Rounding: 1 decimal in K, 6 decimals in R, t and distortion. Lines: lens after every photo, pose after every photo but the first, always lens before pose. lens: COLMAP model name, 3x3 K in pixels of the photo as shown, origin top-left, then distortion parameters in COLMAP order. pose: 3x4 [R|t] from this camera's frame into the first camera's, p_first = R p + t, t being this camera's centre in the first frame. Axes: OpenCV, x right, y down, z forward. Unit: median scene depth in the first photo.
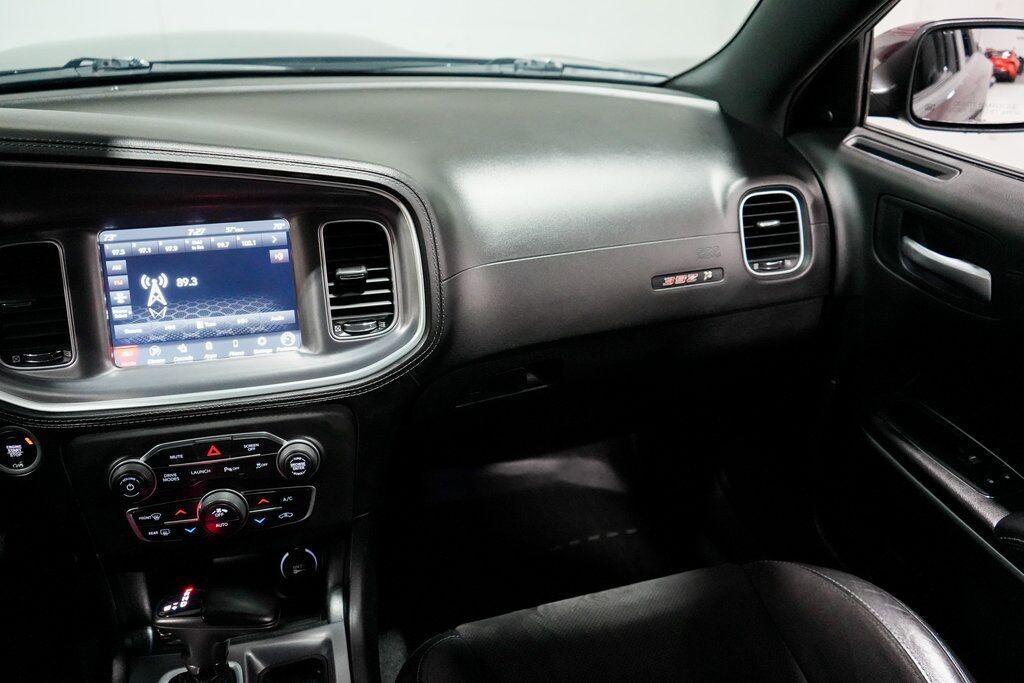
lens RADIAL K [[815.4, 0, 512.0], [0, 815.4, 341.5], [0, 0, 1]] dist [-0.015922, 0.018818]
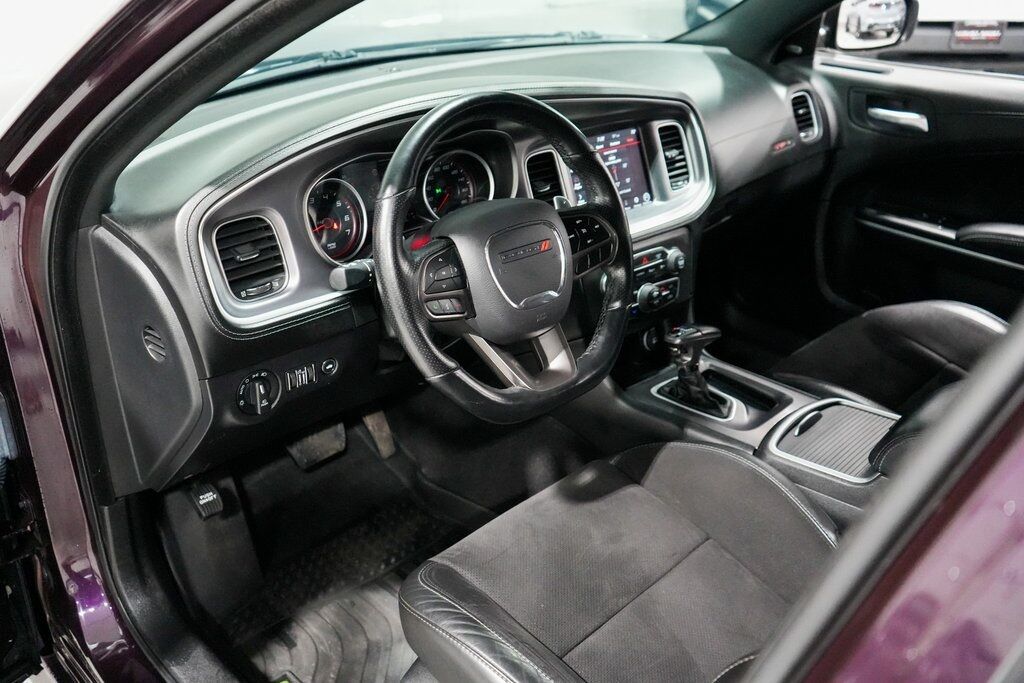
lens RADIAL K [[898.1, 0, 512.0], [0, 898.1, 341.5], [0, 0, 1]] dist [-0.006283, -0.003215]
pose [[0.890065, -0.207140, 0.406050, -1.385650], [0.208842, 0.977103, 0.040672, 0.161072], [-0.405177, 0.048600, 0.912945, -0.606264]]
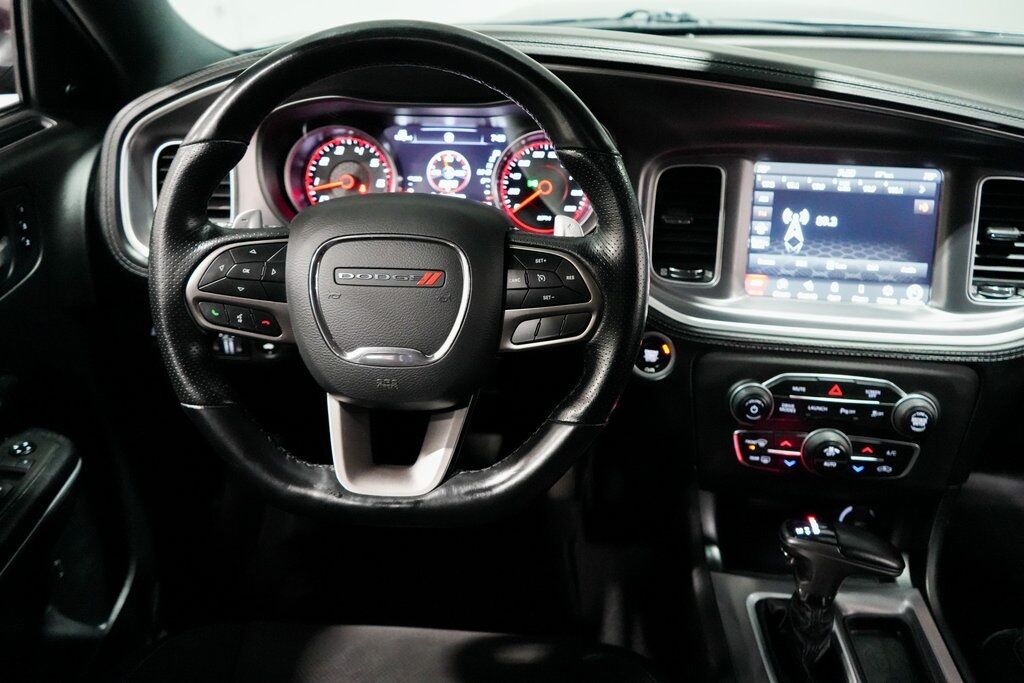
lens RADIAL K [[815.4, 0, 512.0], [0, 815.4, 341.5], [0, 0, 1]] dist [-0.015922, 0.018818]
pose [[0.935348, 0.164906, -0.312939, -0.421126], [-0.161742, 0.986168, 0.036237, 0.099900], [0.314586, 0.016721, 0.949082, -0.078838]]
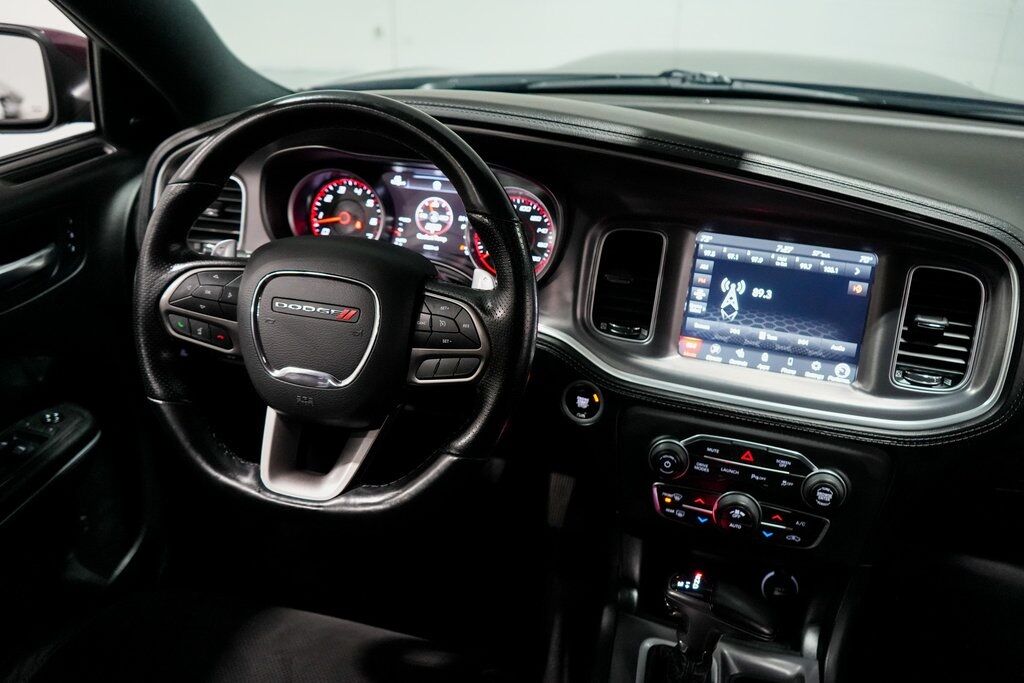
lens RADIAL K [[815.4, 0, 512.0], [0, 815.4, 341.5], [0, 0, 1]] dist [-0.015922, 0.018818]
pose [[0.849920, 0.249733, -0.463971, -0.168857], [-0.259152, 0.964807, 0.044584, 0.023629], [0.458777, 0.082347, 0.884728, -0.075717]]
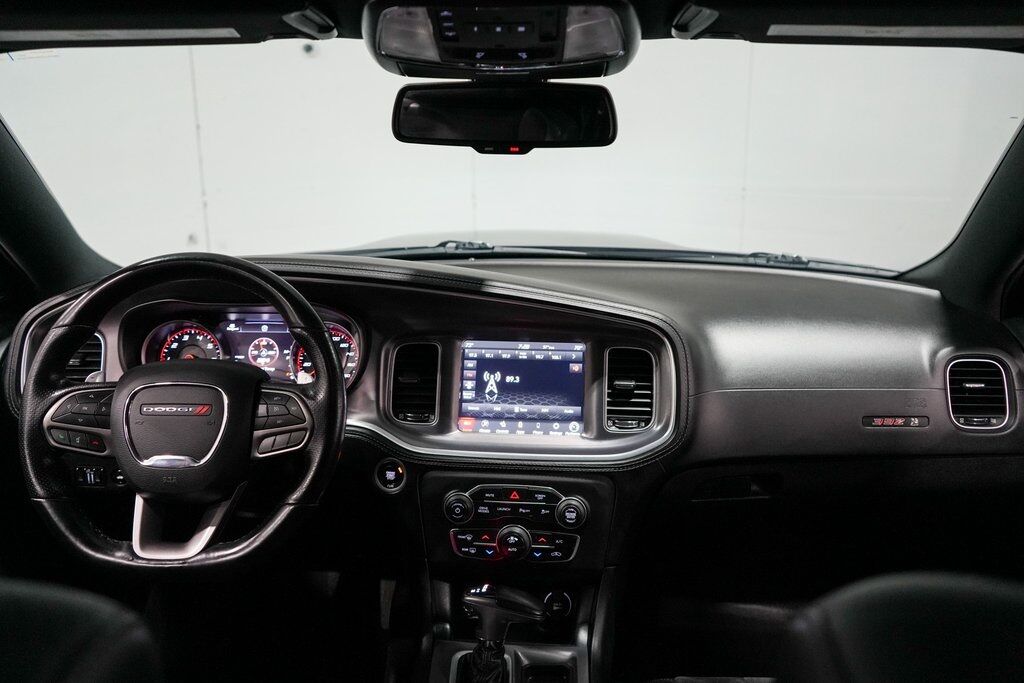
lens RADIAL K [[815.4, 0, 512.0], [0, 815.4, 341.5], [0, 0, 1]] dist [-0.015922, 0.018818]
pose [[0.946845, 0.069099, -0.314180, 0.054901], [-0.143636, 0.964706, -0.220705, 0.183679], [0.287841, 0.254101, 0.923353, -0.368437]]
